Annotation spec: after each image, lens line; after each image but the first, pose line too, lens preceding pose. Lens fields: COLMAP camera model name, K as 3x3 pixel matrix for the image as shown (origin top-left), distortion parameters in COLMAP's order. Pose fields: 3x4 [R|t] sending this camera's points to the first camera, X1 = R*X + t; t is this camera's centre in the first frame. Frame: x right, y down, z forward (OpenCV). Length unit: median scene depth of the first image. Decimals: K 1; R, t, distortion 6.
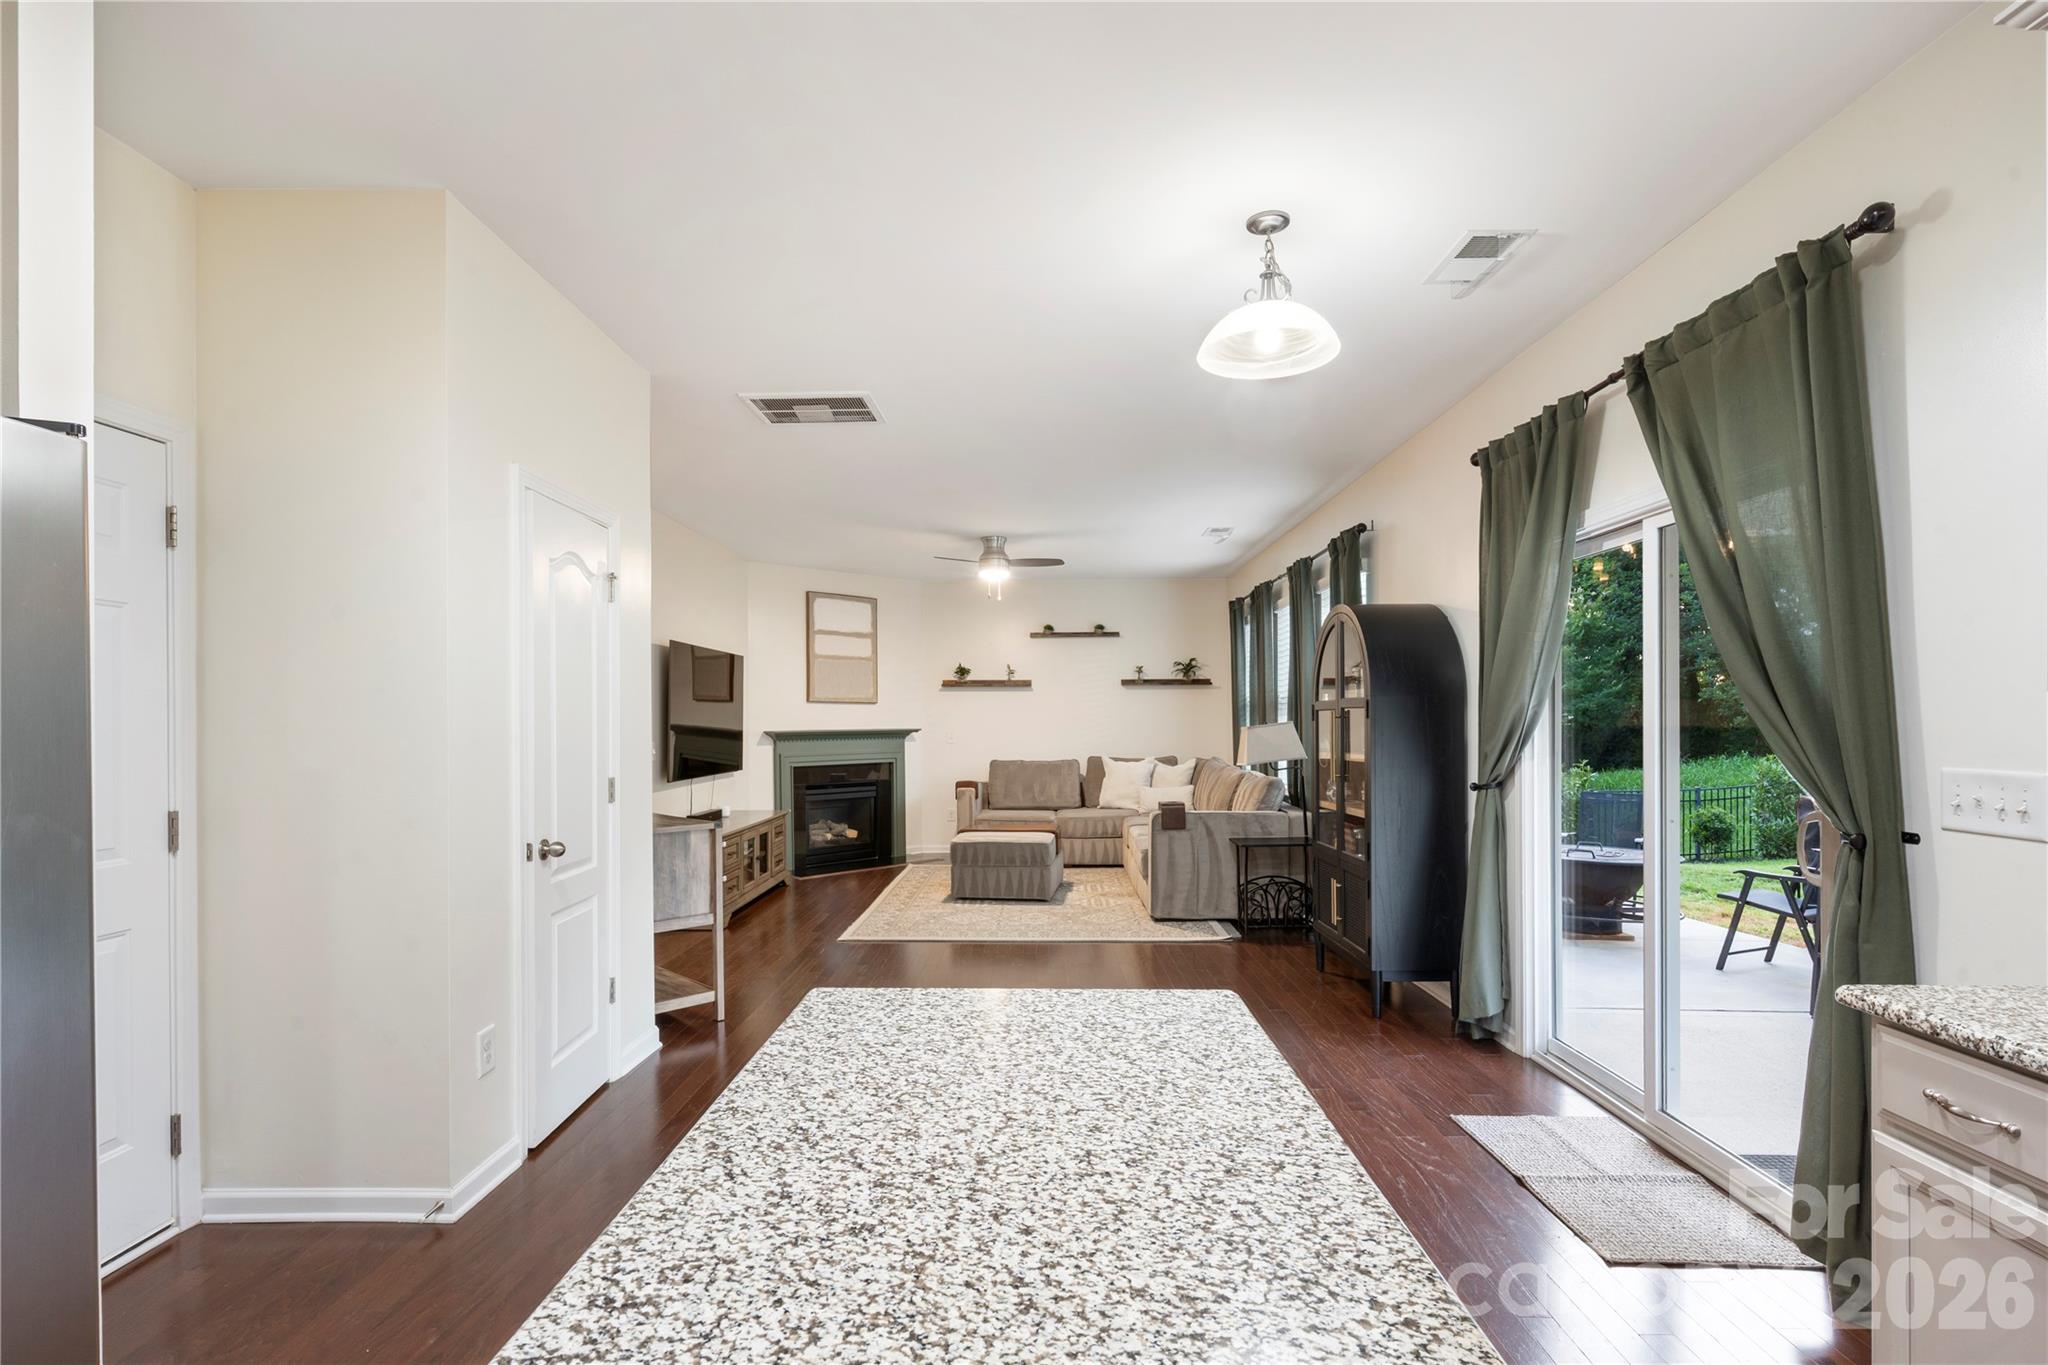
lens RADIAL K [[996.9, 0, 1014.2], [0, 996.9, 715.1], [0, 0, 1]] dist [0.004000, -0.000034]
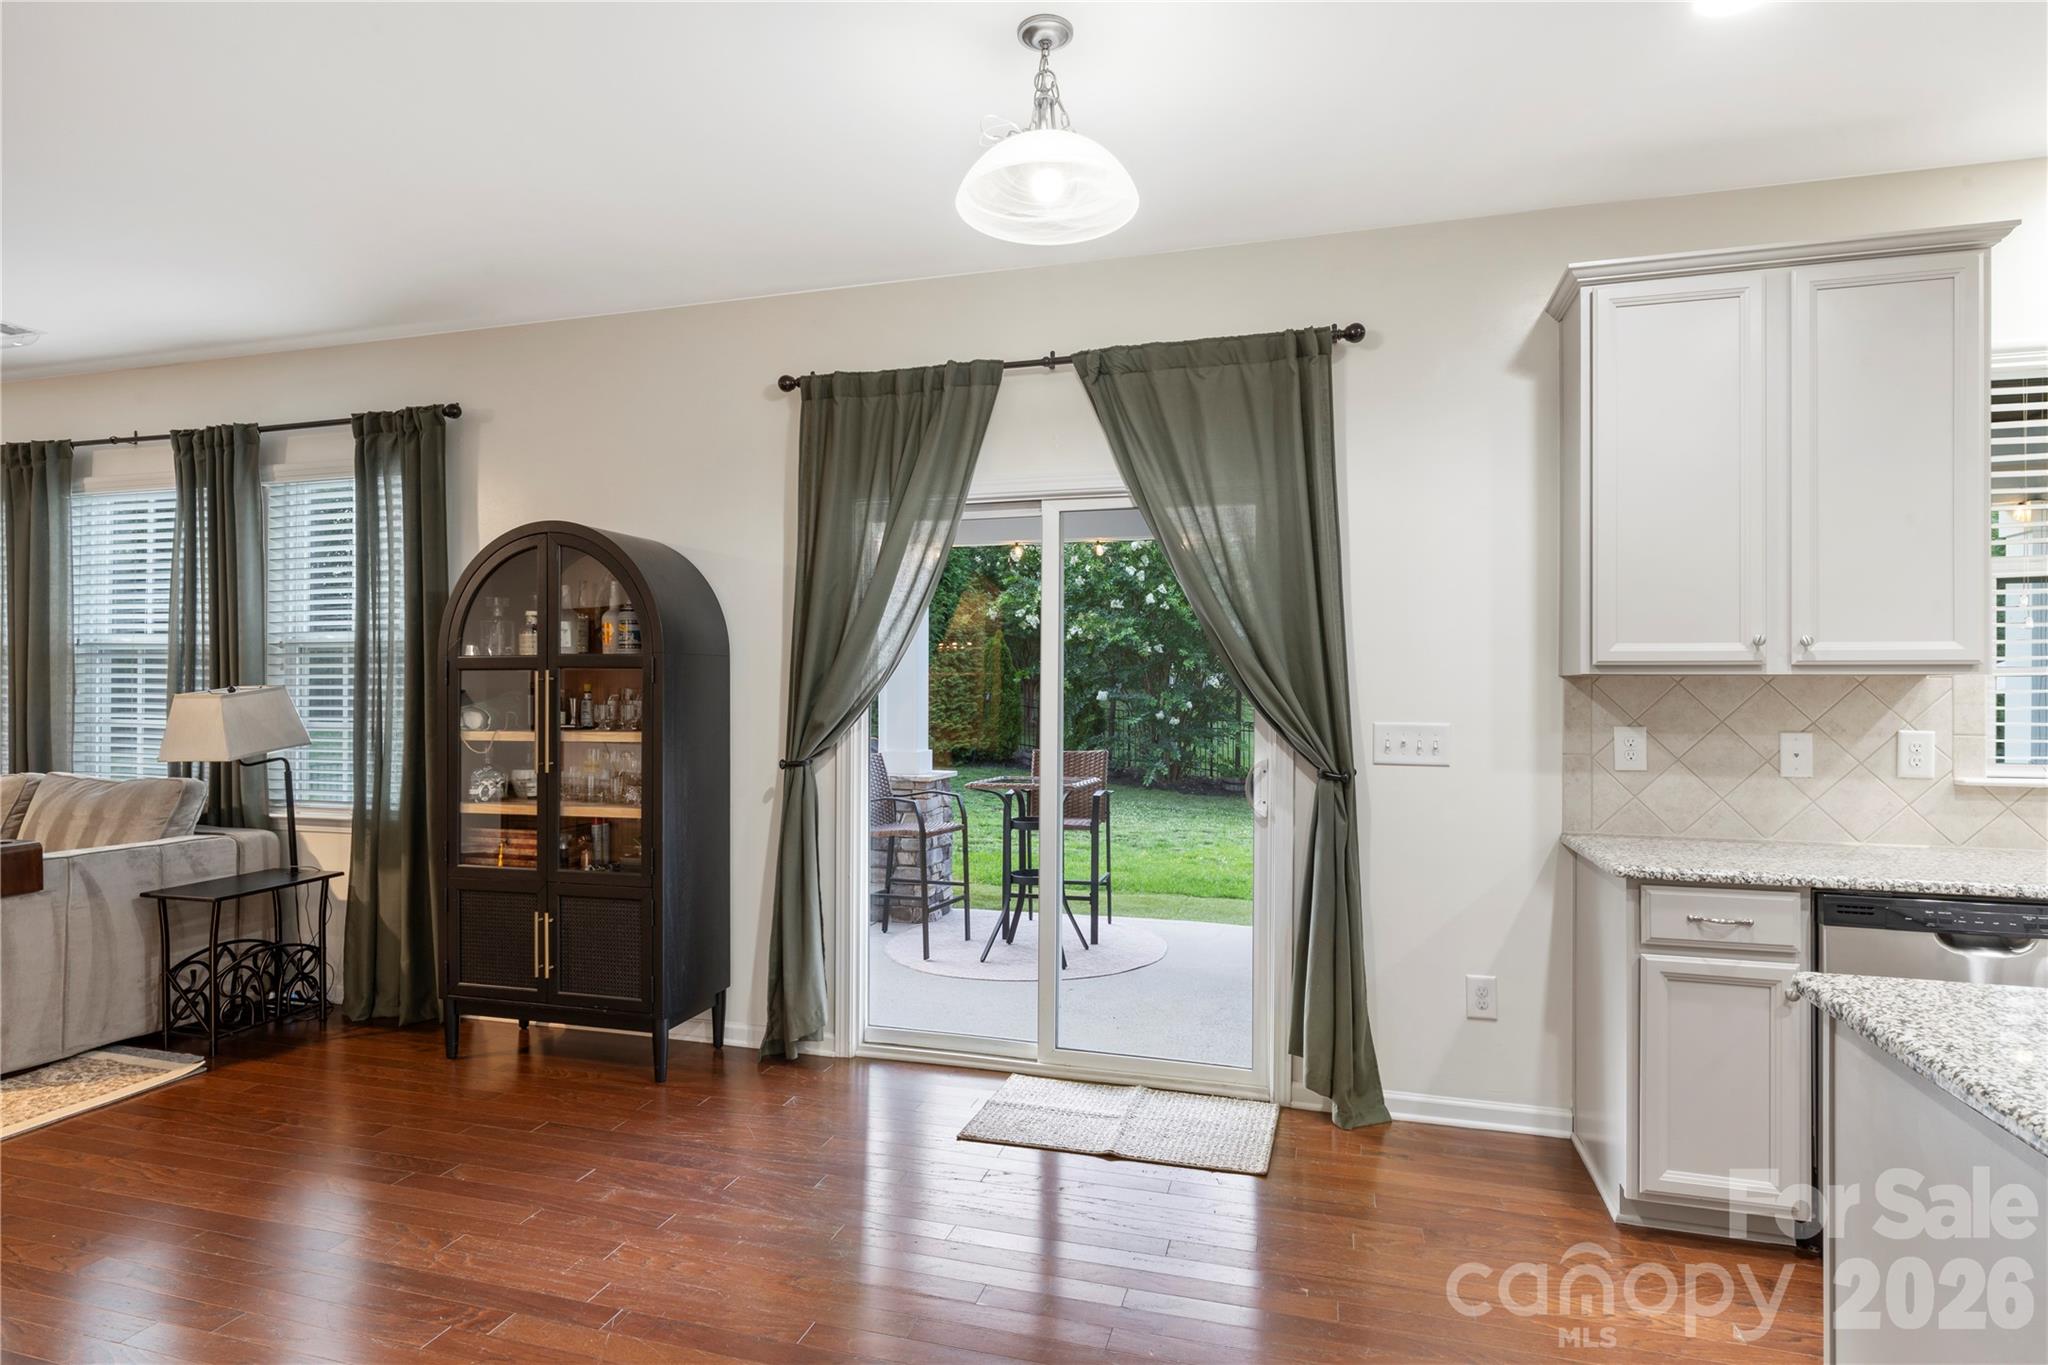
lens RADIAL K [[1067.5, 0, 1021.5], [0, 1067.5, 682.8], [0, 0, 1]] dist [-0.003362, 0.002352]
pose [[0.253880, 0.009320, 0.967191, -0.170158], [-0.010660, 0.999920, -0.006838, 0.002378], [-0.967177, -0.008574, 0.253959, 0.258159]]
